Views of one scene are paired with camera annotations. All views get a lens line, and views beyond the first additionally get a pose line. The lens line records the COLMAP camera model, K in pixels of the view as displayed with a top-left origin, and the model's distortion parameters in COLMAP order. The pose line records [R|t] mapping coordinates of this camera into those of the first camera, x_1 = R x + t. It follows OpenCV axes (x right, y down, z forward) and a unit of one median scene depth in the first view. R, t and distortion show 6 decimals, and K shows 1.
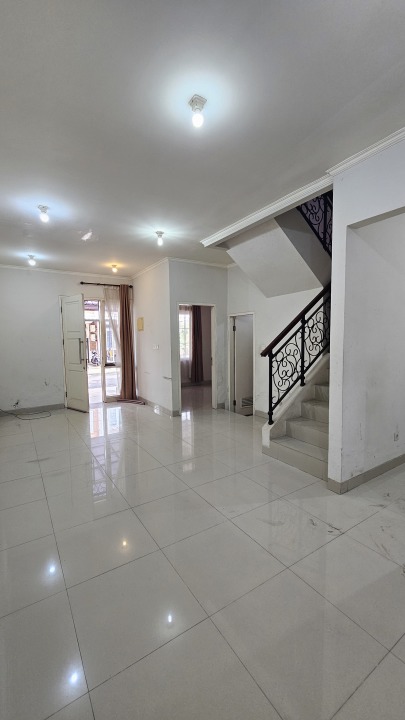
lens RADIAL K [[297.1, 0, 200.2], [0, 297.1, 364.2], [0, 0, 1]] dist [-0.001293, -0.000164]
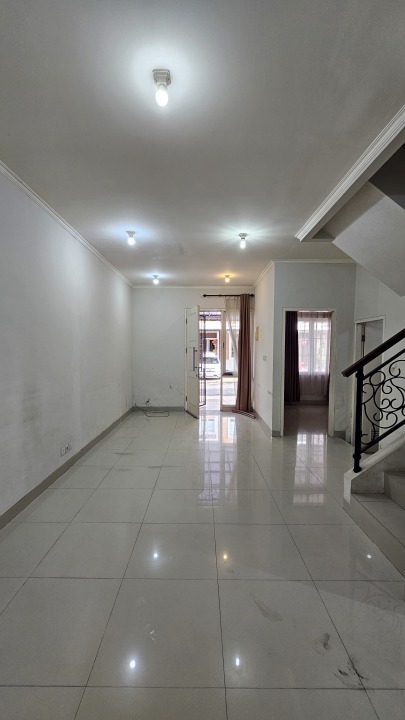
lens RADIAL K [[297.1, 0, 200.2], [0, 297.1, 364.2], [0, 0, 1]] dist [-0.001293, -0.000164]
pose [[0.837080, 0.048116, -0.544961, 0.195749], [-0.065946, 0.997736, -0.013204, -0.014329], [0.543092, 0.046990, 0.838357, 0.121034]]
